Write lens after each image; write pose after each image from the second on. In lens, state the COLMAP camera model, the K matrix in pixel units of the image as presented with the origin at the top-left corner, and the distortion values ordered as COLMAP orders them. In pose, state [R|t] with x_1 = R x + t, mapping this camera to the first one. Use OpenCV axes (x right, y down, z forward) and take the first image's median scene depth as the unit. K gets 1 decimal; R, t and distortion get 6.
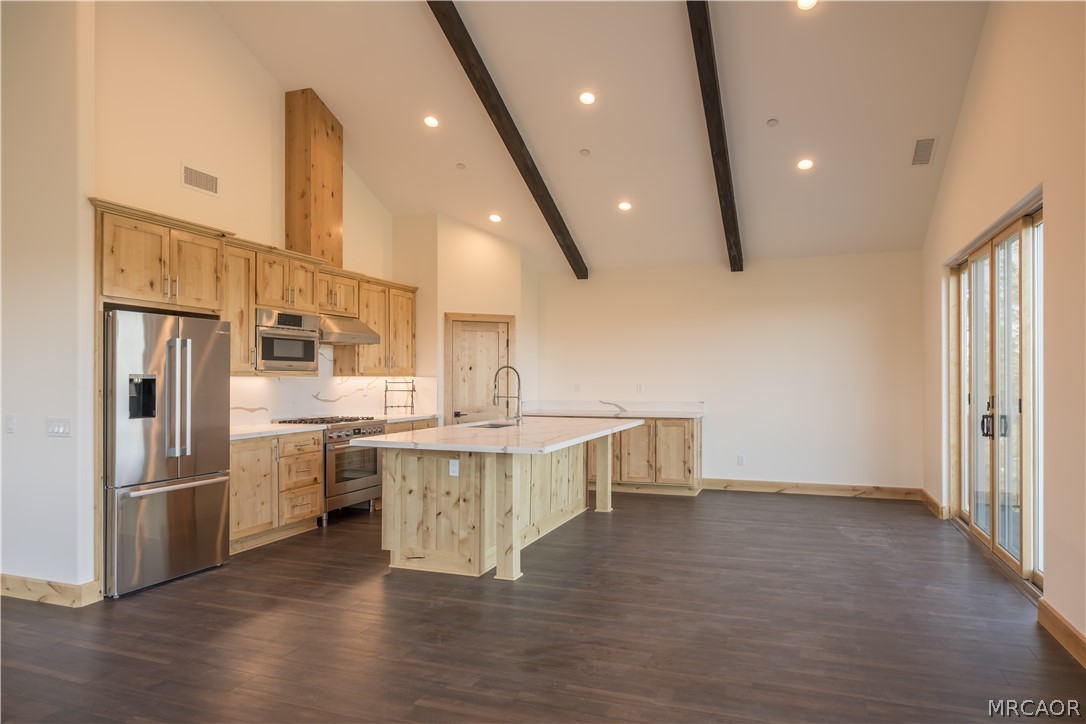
lens RADIAL K [[694.5, 0, 537.4], [0, 694.5, 378.6], [0, 0, 1]] dist [-0.004688, -0.000871]
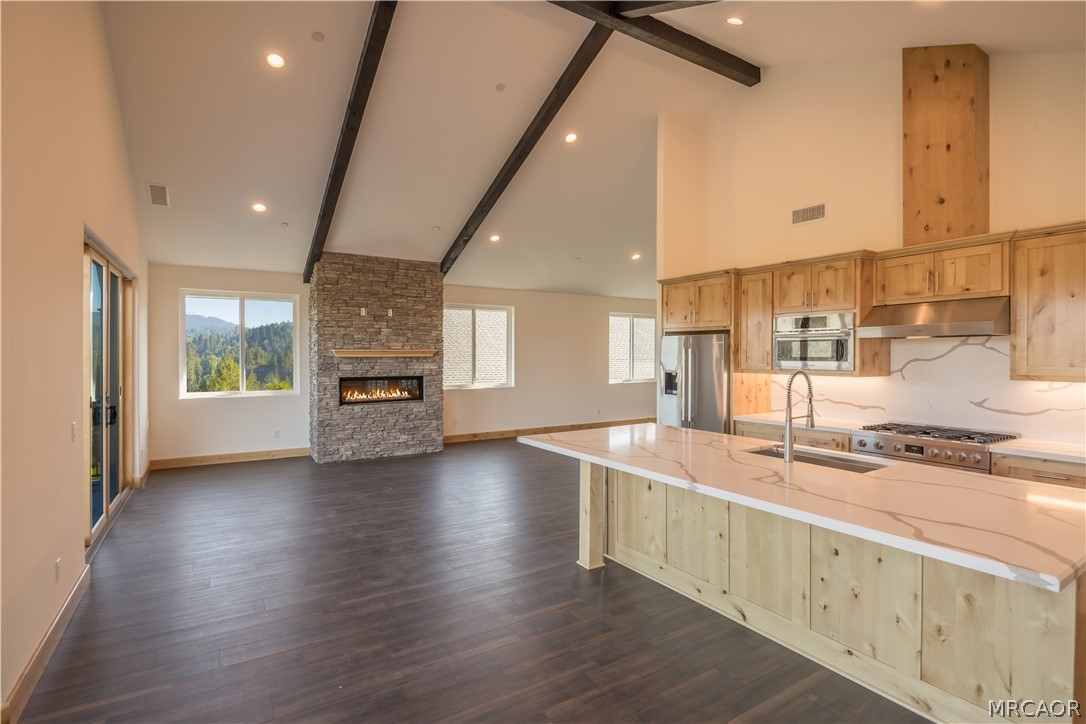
lens RADIAL K [[522.3, 0, 543.0], [0, 522.3, 362.0], [0, 0, 1]] dist [-0.012641, 0.000276]
pose [[-0.599764, 0.009846, -0.800117, 0.560660], [-0.002231, 0.999900, 0.013977, -0.036225], [0.800174, 0.010168, -0.599682, 1.223694]]
